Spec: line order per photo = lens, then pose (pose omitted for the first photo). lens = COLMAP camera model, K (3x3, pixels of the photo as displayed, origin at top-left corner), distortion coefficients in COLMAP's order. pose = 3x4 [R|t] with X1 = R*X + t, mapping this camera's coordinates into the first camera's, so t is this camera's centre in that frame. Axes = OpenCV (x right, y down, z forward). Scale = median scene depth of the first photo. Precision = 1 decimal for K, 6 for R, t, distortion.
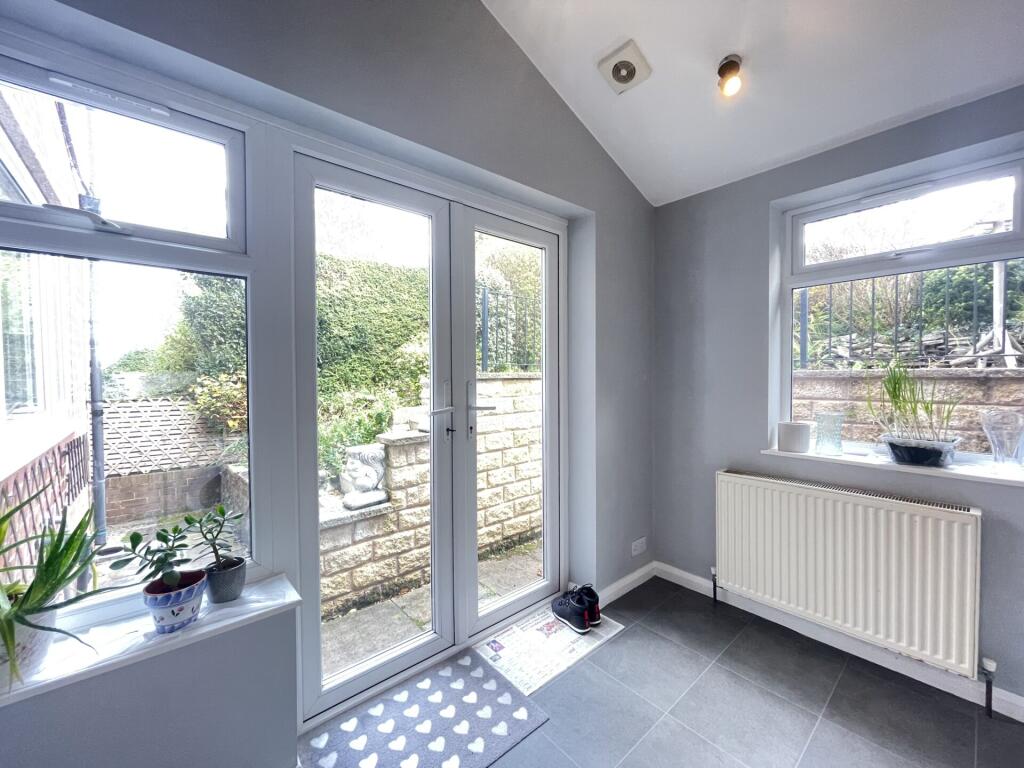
lens RADIAL K [[412.9, 0, 507.9], [0, 412.9, 381.0], [0, 0, 1]] dist [-0.007900, 0.001653]
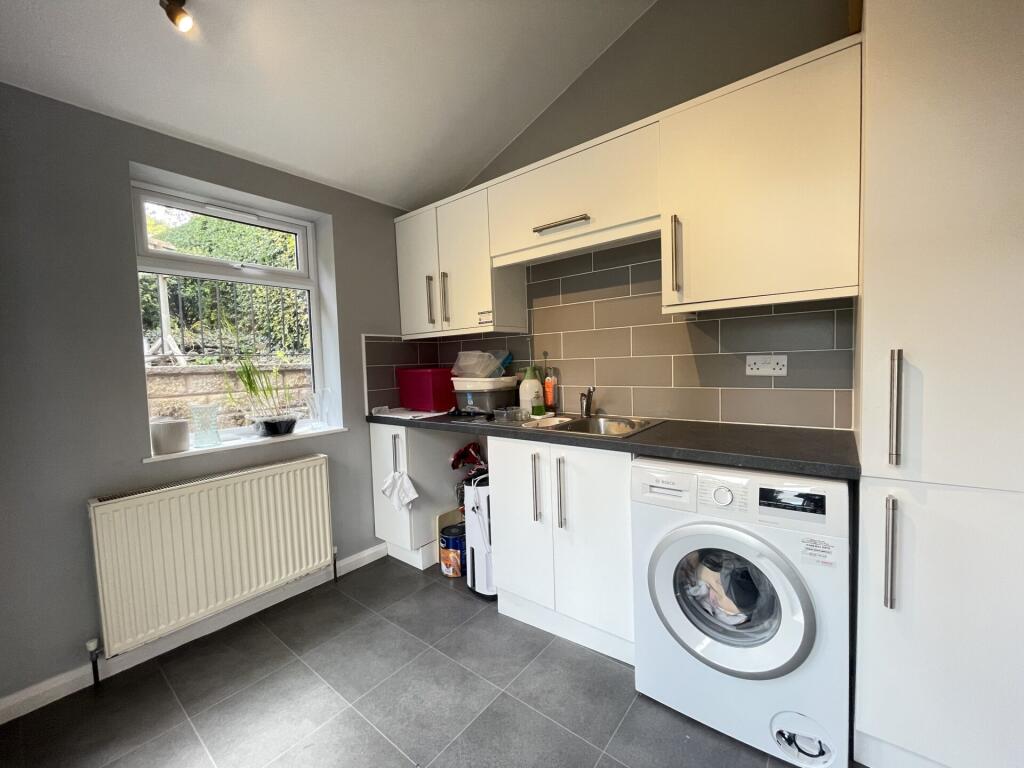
lens RADIAL K [[412.9, 0, 514.0], [0, 412.9, 380.8], [0, 0, 1]] dist [-0.007900, 0.001653]
pose [[-0.192677, -0.033412, 0.980693, -0.390380], [0.051372, 0.997706, 0.044085, 0.012496], [-0.979917, 0.058874, -0.190519, 0.477059]]
